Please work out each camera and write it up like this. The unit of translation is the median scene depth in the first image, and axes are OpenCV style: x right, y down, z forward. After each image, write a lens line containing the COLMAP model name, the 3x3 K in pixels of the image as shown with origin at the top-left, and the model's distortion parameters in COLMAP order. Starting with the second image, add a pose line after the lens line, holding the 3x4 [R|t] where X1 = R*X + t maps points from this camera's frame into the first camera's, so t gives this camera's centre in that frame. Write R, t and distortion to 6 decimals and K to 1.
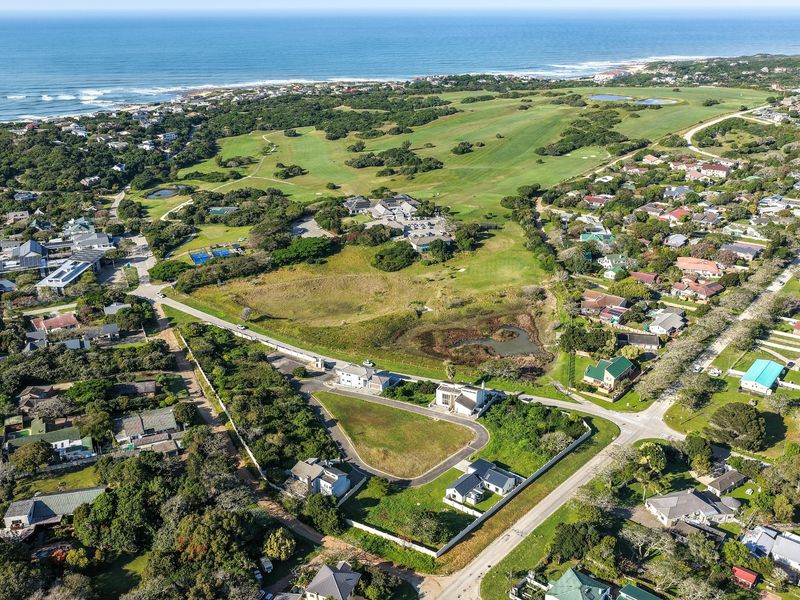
lens RADIAL K [[750.7, 0, 400.0], [0, 750.7, 300.0], [0, 0, 1]] dist [-0.015950, 0.038384]
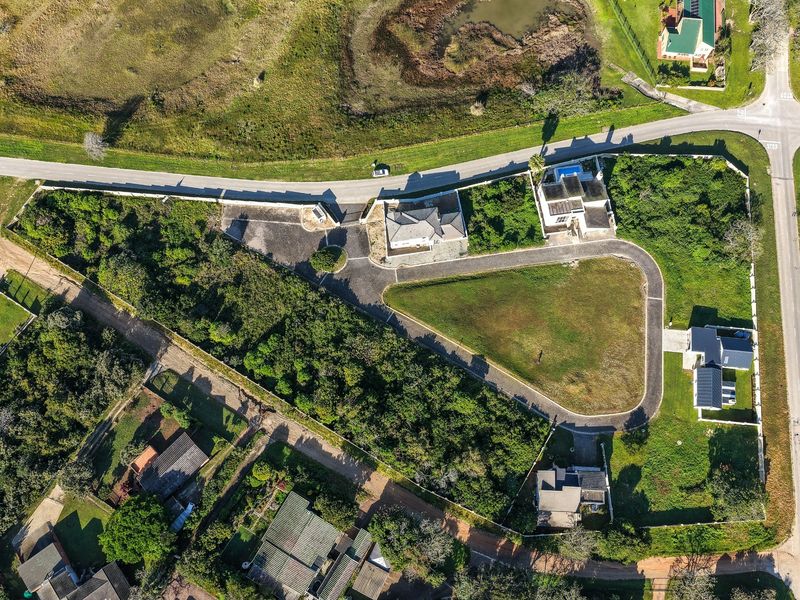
lens RADIAL K [[750.7, 0, 400.0], [0, 750.7, 300.0], [0, 0, 1]] dist [-0.015950, 0.038384]
pose [[0.829972, -0.536689, 0.152022, -0.135967], [0.212934, 0.556735, 0.802936, -0.270960], [-0.515563, -0.634044, 0.576354, 0.397115]]
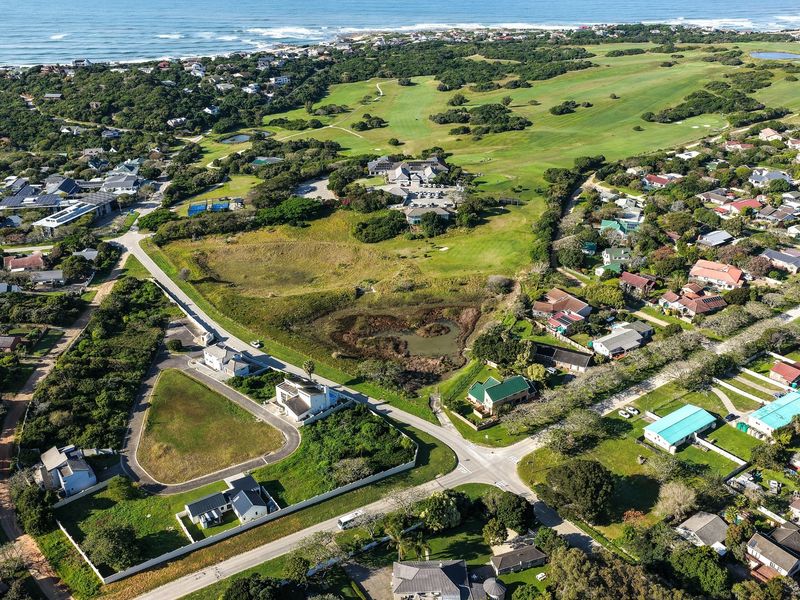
lens RADIAL K [[750.7, 0, 400.0], [0, 750.7, 300.0], [0, 0, 1]] dist [-0.015950, 0.038384]
pose [[0.960725, 0.116649, -0.251794, 0.259697], [-0.099287, 0.991786, 0.080633, -0.045284], [0.259132, -0.052466, 0.964416, 0.111332]]
